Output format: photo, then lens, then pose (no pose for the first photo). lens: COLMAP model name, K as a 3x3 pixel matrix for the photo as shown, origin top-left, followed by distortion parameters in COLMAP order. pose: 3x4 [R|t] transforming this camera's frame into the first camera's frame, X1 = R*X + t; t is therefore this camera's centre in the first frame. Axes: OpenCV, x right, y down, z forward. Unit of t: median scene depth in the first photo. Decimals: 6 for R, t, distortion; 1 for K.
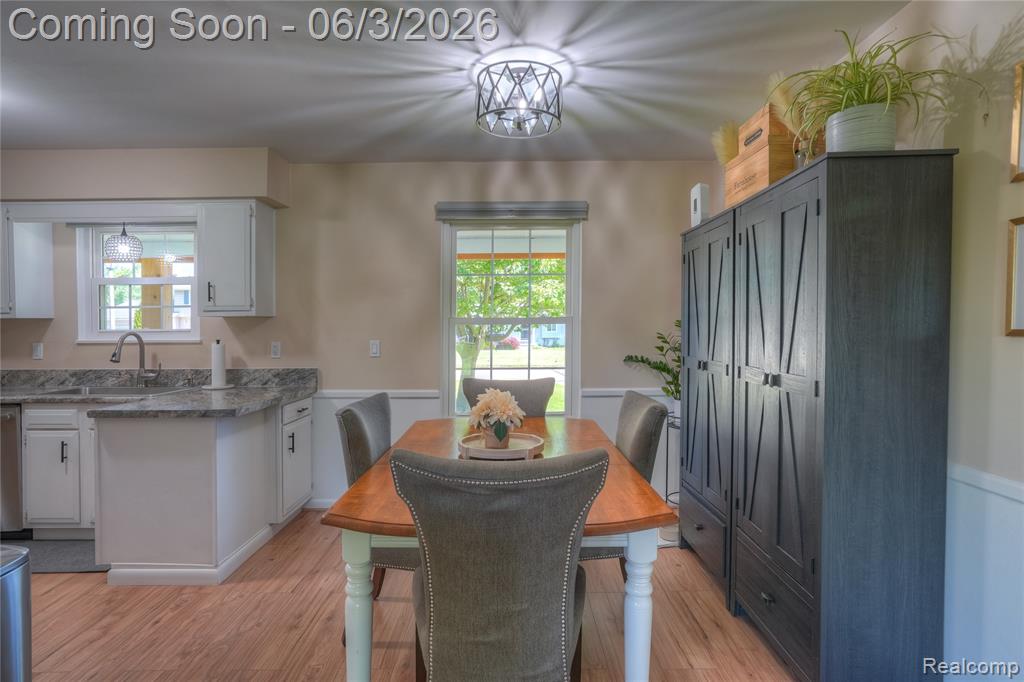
lens RADIAL K [[549.7, 0, 513.0], [0, 549.7, 329.6], [0, 0, 1]] dist [0.000563, 0.001541]
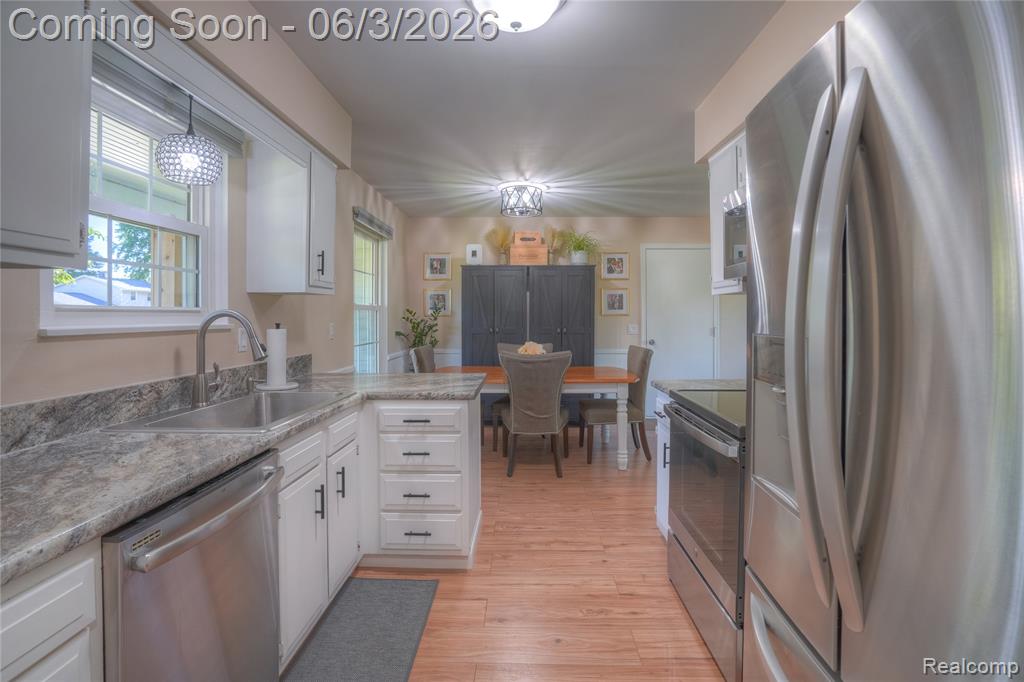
lens RADIAL K [[485.8, 0, 512.9], [0, 485.8, 306.0], [0, 0, 1]] dist [-0.011442, 0.000239]
pose [[0.013573, 0.026782, 0.999549, -1.165275], [-0.001052, 0.999641, -0.026770, 0.012060], [-0.999907, -0.000688, 0.013596, 0.660640]]
